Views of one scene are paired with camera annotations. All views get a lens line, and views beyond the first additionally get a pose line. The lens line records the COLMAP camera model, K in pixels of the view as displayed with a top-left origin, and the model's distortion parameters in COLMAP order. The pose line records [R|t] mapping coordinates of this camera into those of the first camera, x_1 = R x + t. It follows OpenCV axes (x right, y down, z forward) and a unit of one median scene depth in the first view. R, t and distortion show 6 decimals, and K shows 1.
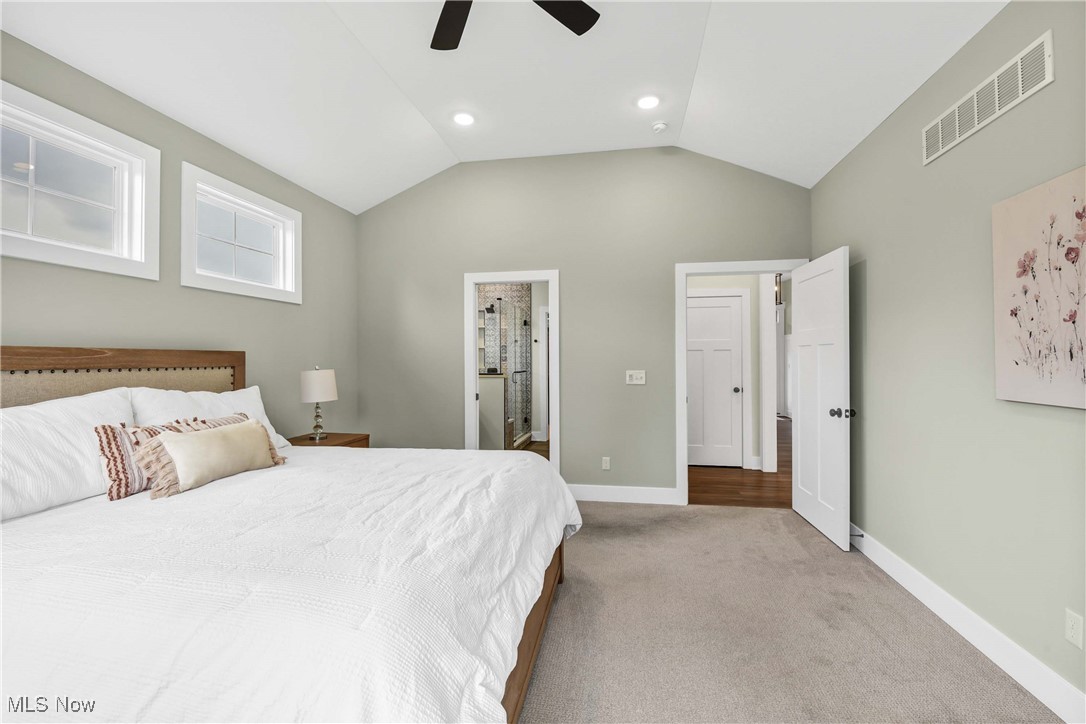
lens RADIAL K [[483.3, 0, 547.3], [0, 483.3, 357.5], [0, 0, 1]] dist [0.005650, -0.011735]
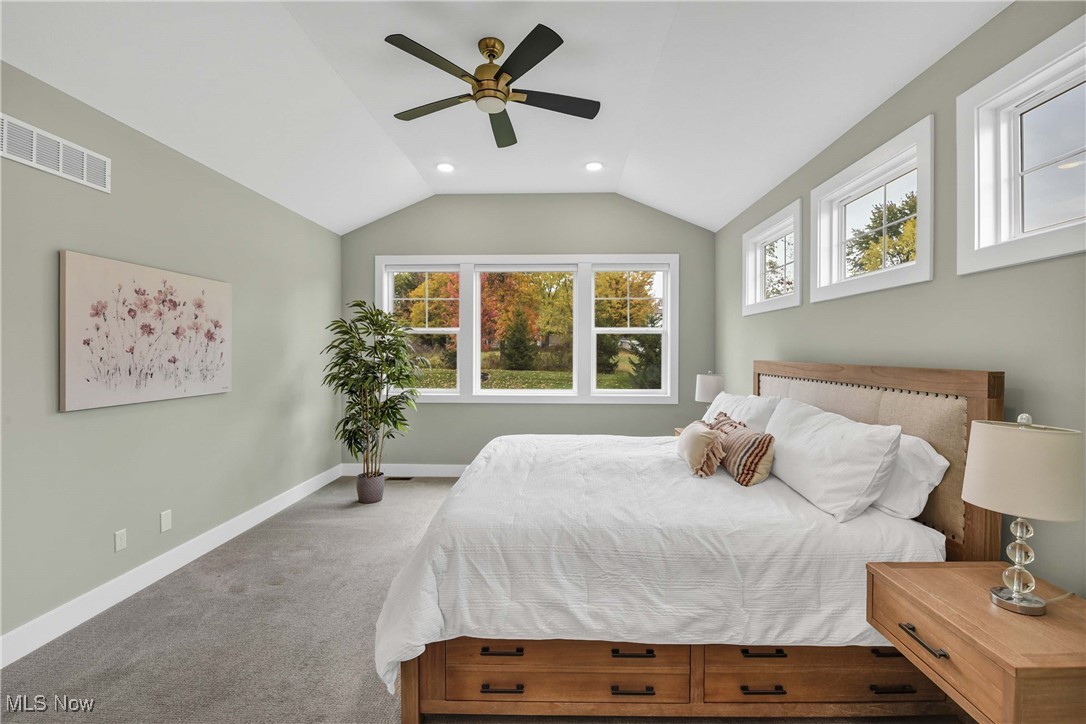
lens RADIAL K [[483.3, 0, 547.3], [0, 483.3, 357.5], [0, 0, 1]] dist [0.005650, -0.011735]
pose [[-0.989904, 0.005061, -0.141651, -0.101992], [0.003594, 0.999937, 0.010609, -0.064506], [0.141696, 0.009992, -0.989860, 2.630460]]
